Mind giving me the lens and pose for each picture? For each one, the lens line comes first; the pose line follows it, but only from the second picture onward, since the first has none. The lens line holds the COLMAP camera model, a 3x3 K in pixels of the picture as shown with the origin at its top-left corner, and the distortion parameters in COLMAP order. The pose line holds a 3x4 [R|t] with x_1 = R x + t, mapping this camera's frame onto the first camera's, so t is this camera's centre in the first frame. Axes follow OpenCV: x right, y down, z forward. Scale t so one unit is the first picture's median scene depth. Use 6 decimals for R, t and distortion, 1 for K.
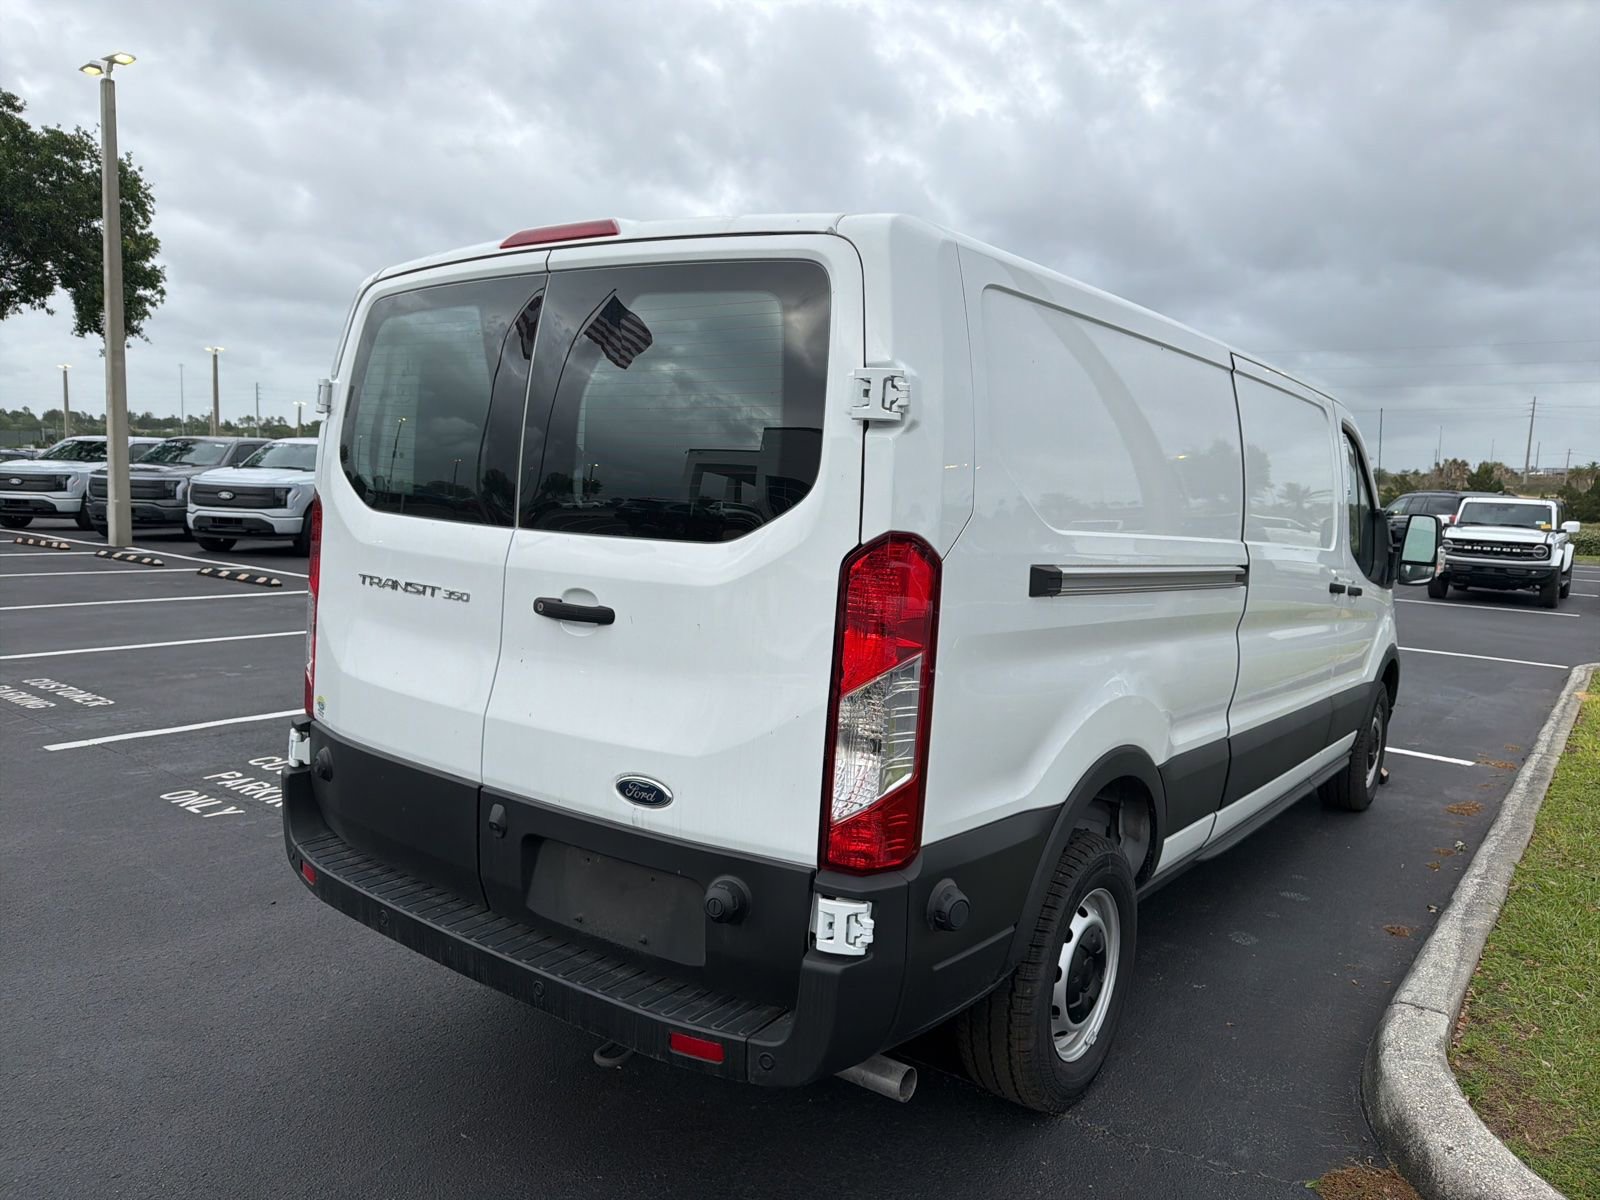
lens RADIAL K [[1190.4, 0, 853.5], [0, 1190.4, 592.9], [0, 0, 1]] dist [0.038181, -0.037711]
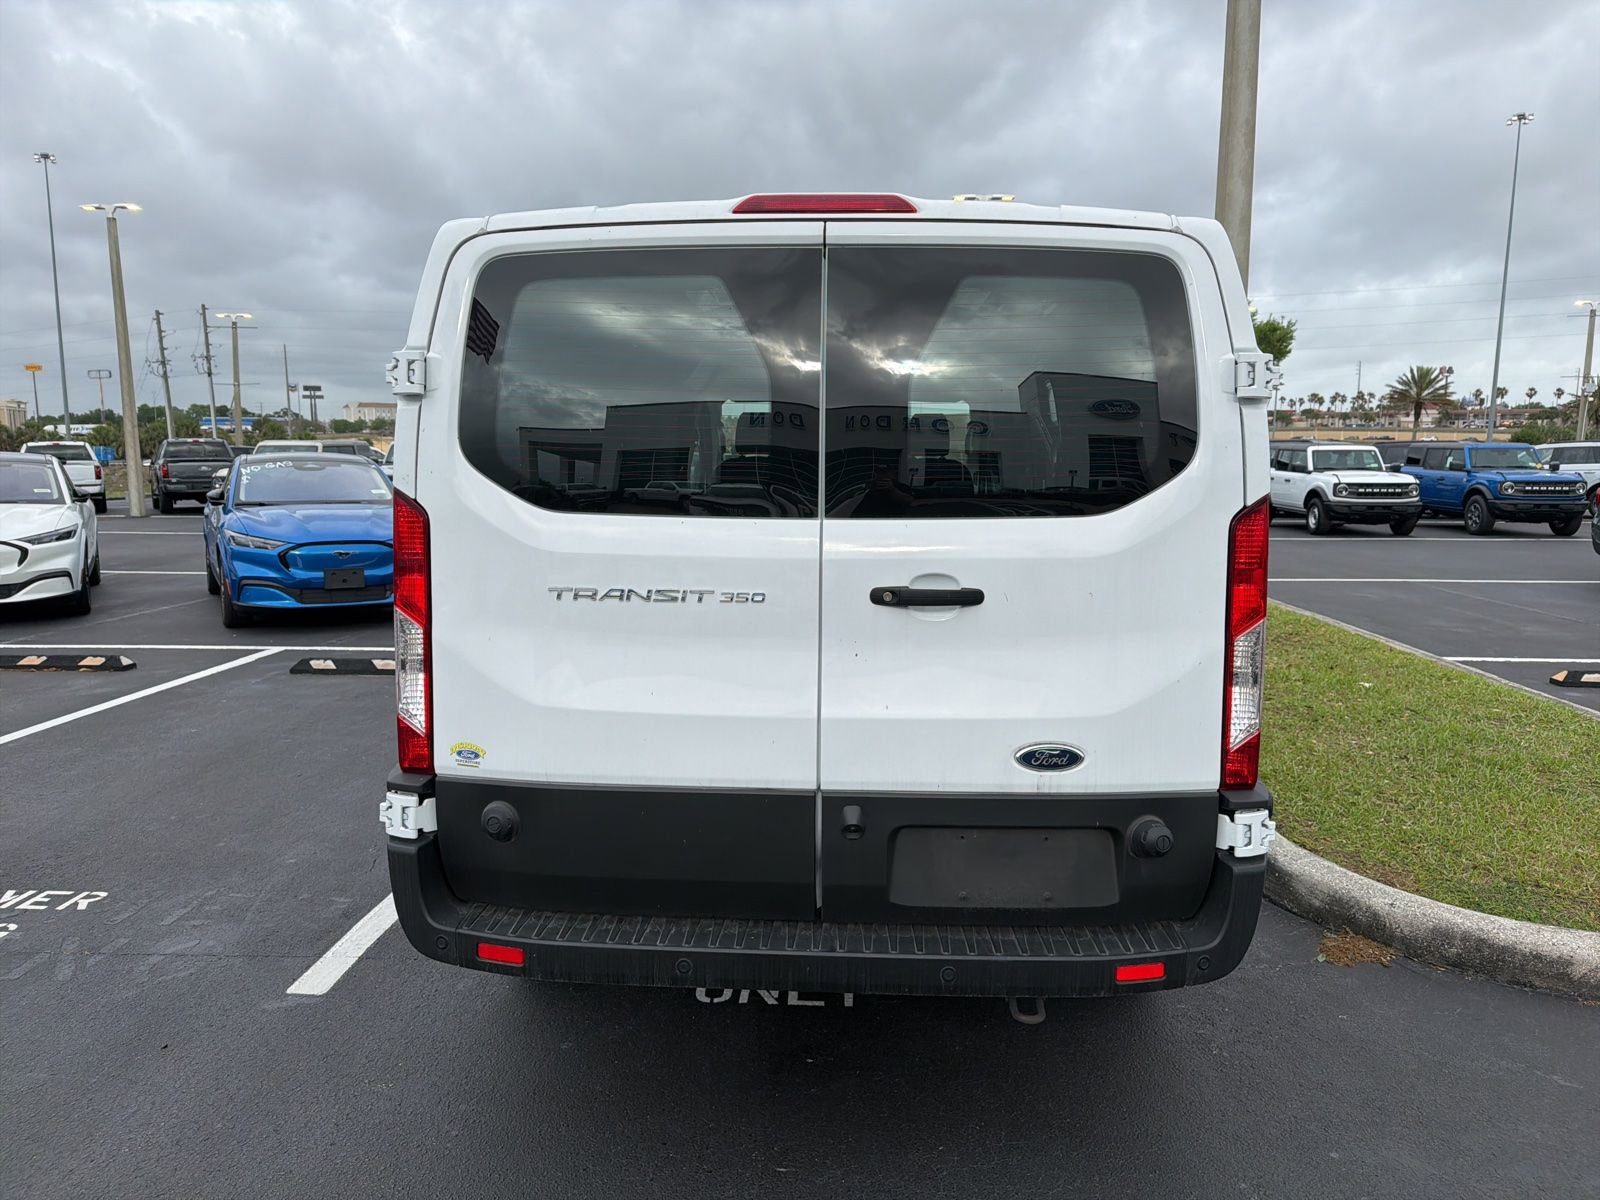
lens RADIAL K [[1190.4, 0, 853.5], [0, 1190.4, 592.9], [0, 0, 1]] dist [0.038181, -0.037711]
pose [[0.823543, -0.109653, 0.556554, -0.839001], [0.088170, 0.993959, 0.065364, -0.058062], [-0.560359, -0.004759, 0.828236, 0.216423]]
